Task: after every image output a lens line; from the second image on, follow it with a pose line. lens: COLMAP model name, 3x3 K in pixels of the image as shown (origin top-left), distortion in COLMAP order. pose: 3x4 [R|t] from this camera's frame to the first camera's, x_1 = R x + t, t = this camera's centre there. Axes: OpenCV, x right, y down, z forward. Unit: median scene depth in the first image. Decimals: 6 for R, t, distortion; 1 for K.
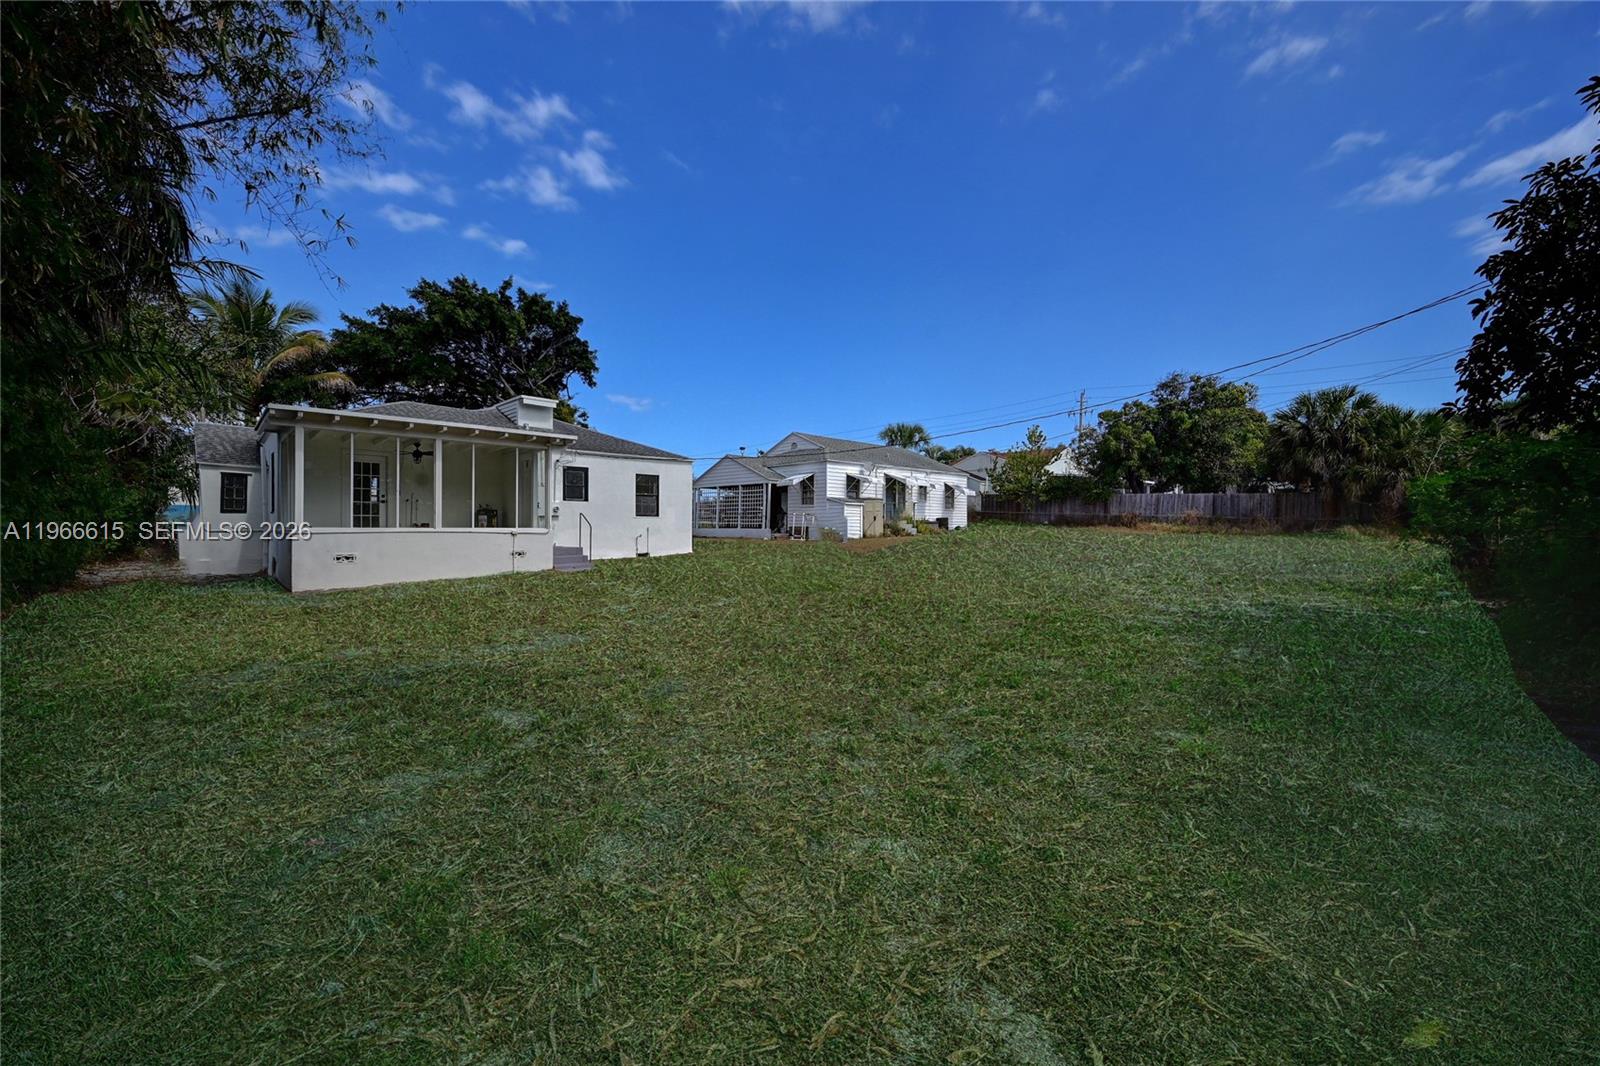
lens RADIAL K [[630.7, 0, 807.9], [0, 630.7, 532.2], [0, 0, 1]] dist [-0.002246, 0.000296]
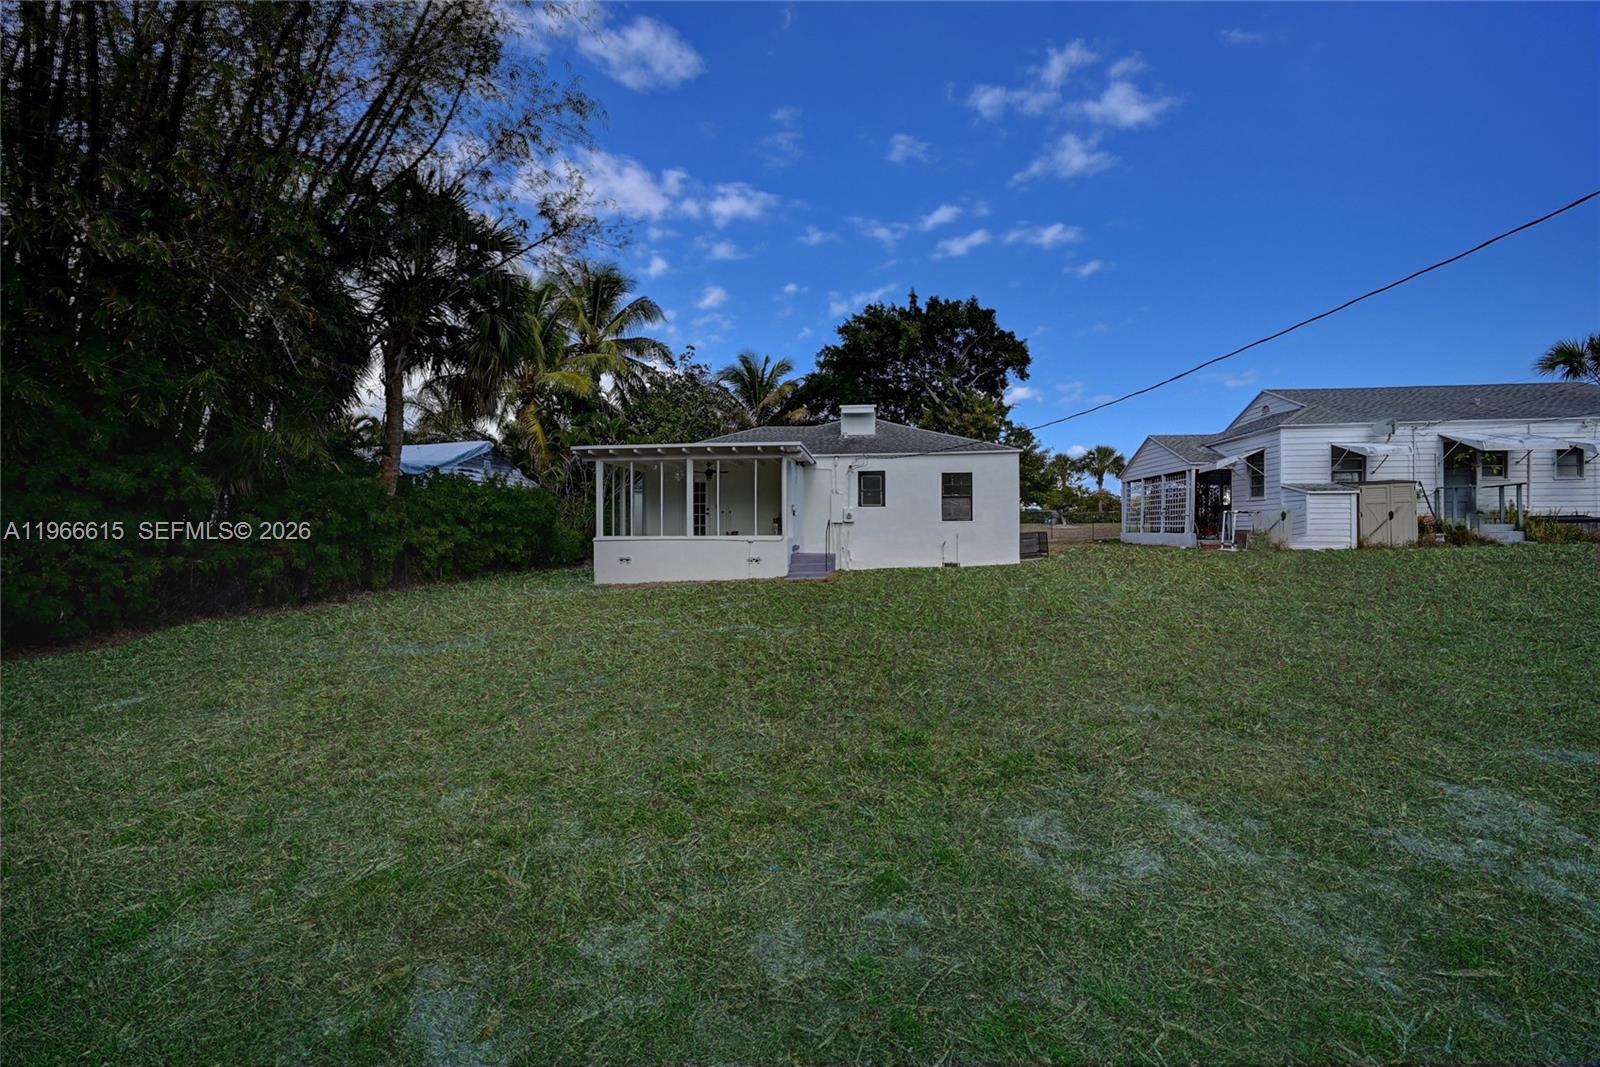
lens RADIAL K [[630.7, 0, 802.8], [0, 630.7, 531.3], [0, 0, 1]] dist [-0.002246, 0.000296]
pose [[0.624536, -0.004142, -0.780985, 0.225060], [0.000386, 0.999987, -0.004995, -0.004754], [0.780996, 0.002818, 0.624530, 0.223659]]
